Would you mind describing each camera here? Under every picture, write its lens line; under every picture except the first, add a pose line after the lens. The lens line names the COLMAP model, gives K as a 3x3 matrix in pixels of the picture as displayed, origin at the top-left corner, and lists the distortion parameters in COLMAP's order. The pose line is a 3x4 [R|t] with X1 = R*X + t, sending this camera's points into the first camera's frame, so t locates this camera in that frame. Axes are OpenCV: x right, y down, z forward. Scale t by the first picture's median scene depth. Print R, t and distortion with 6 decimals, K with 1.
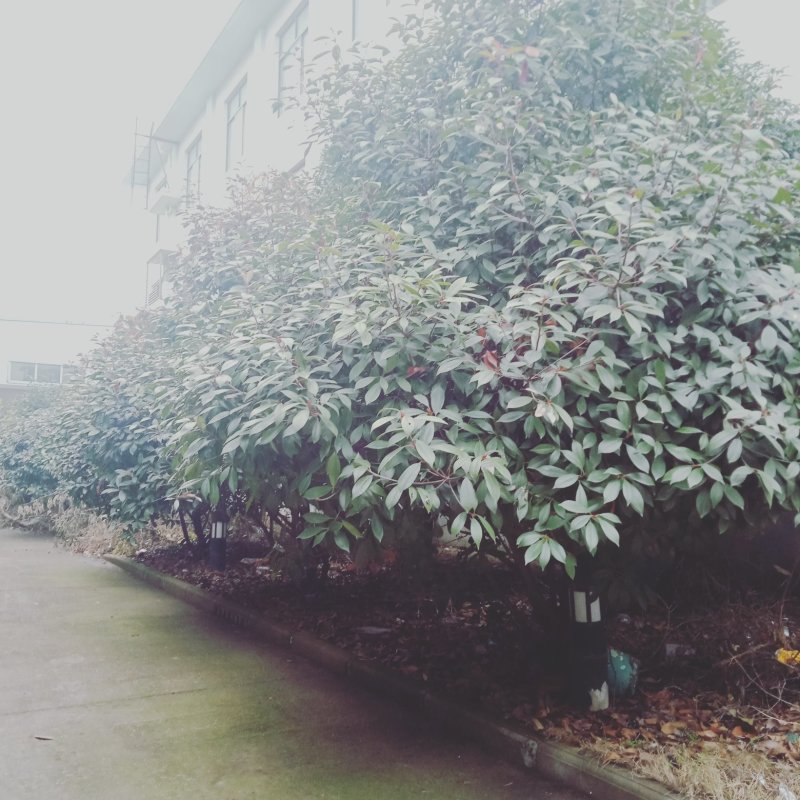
lens RADIAL K [[789.1, 0, 400.0], [0, 789.1, 400.0], [0, 0, 1]] dist [0.059193, -0.056783]
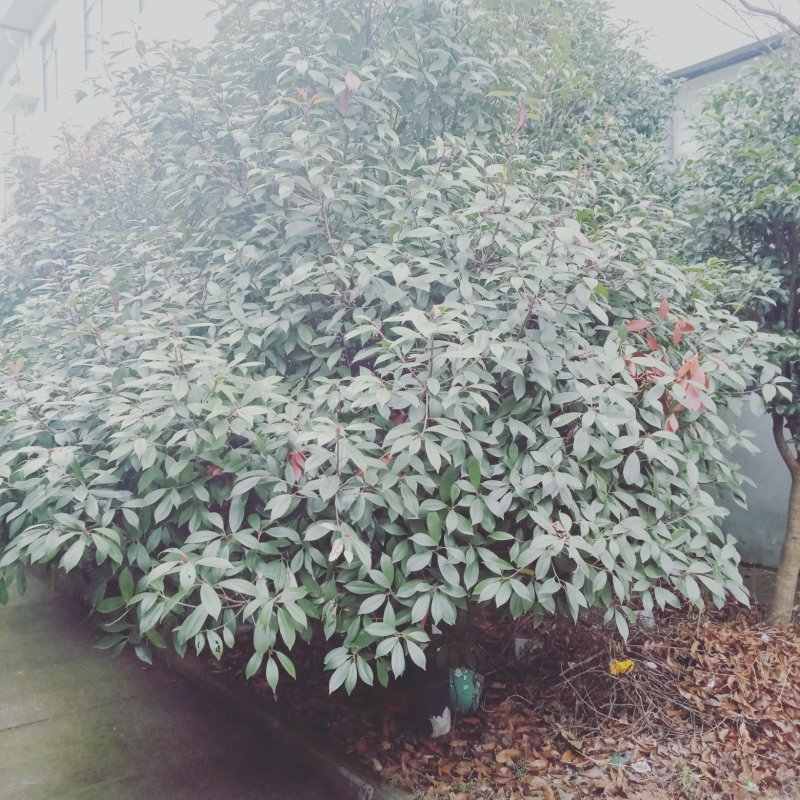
lens RADIAL K [[789.1, 0, 400.0], [0, 789.1, 400.0], [0, 0, 1]] dist [0.059193, -0.056783]
pose [[0.992314, -0.026270, 0.120927, 0.126078], [0.010235, 0.991282, 0.131358, -0.246288], [-0.123324, -0.129111, 0.983932, 0.089182]]
